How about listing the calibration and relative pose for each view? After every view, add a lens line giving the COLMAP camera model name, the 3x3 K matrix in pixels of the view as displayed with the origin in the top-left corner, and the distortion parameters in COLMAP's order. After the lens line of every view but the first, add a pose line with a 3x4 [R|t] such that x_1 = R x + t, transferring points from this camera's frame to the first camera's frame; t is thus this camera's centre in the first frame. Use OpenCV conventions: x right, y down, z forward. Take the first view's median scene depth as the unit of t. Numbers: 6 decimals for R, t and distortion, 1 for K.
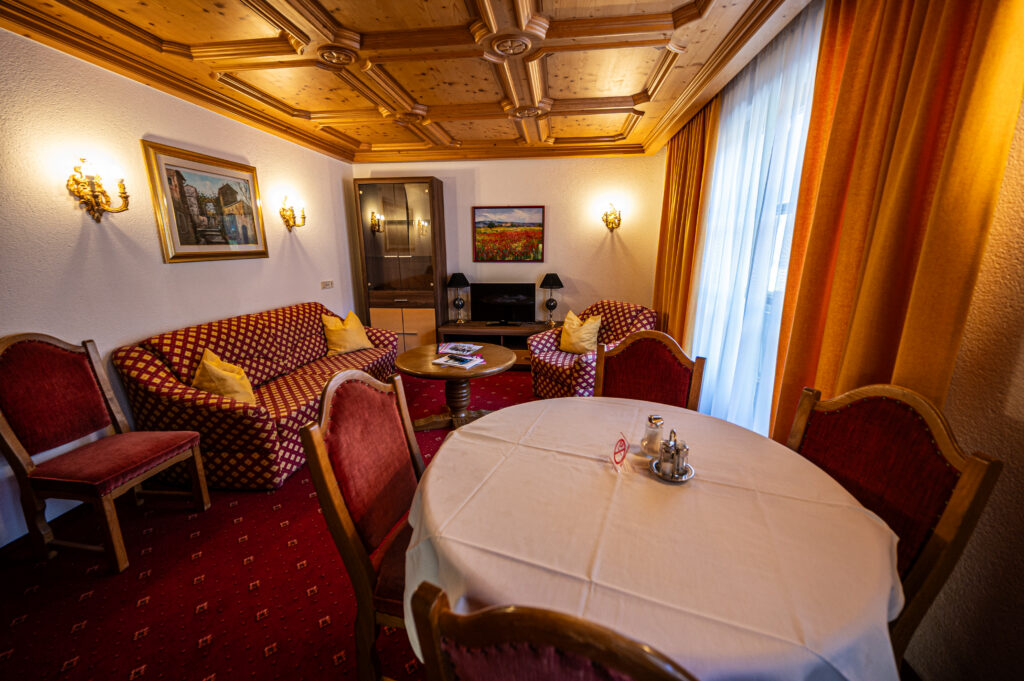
lens RADIAL K [[414.0, 0, 504.5], [0, 414.0, 347.3], [0, 0, 1]] dist [-0.002045, 0.000421]
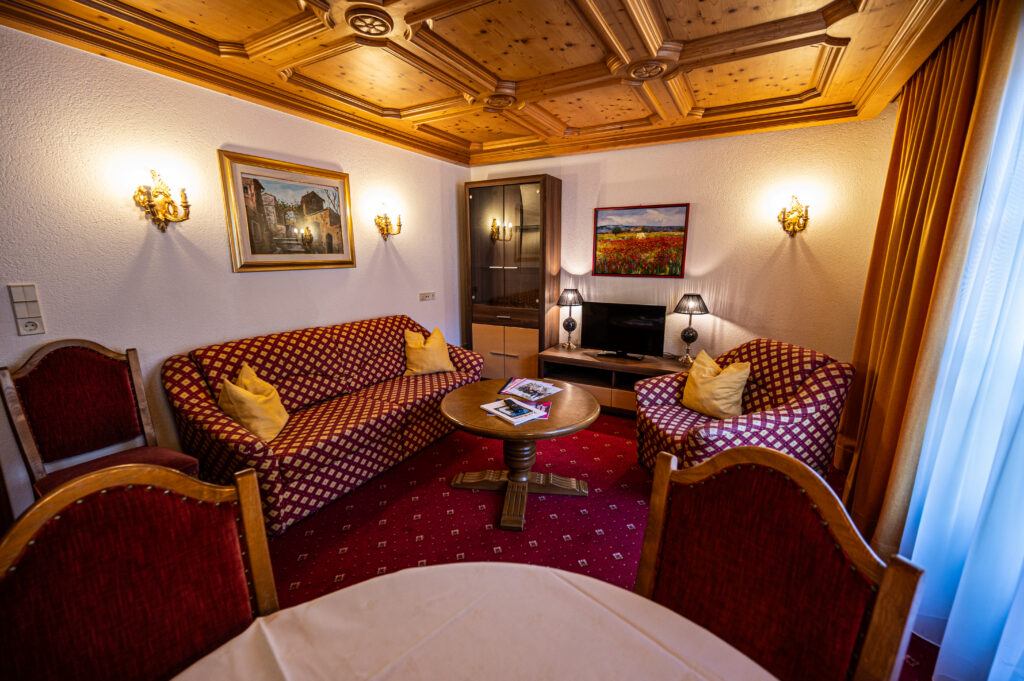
lens RADIAL K [[414.0, 0, 514.8], [0, 414.0, 338.5], [0, 0, 1]] dist [-0.002045, 0.000421]
pose [[0.921893, 0.082623, -0.378532, 0.150062], [-0.096985, 0.995105, -0.018998, -0.075063], [0.375110, 0.054226, 0.925393, 0.280610]]
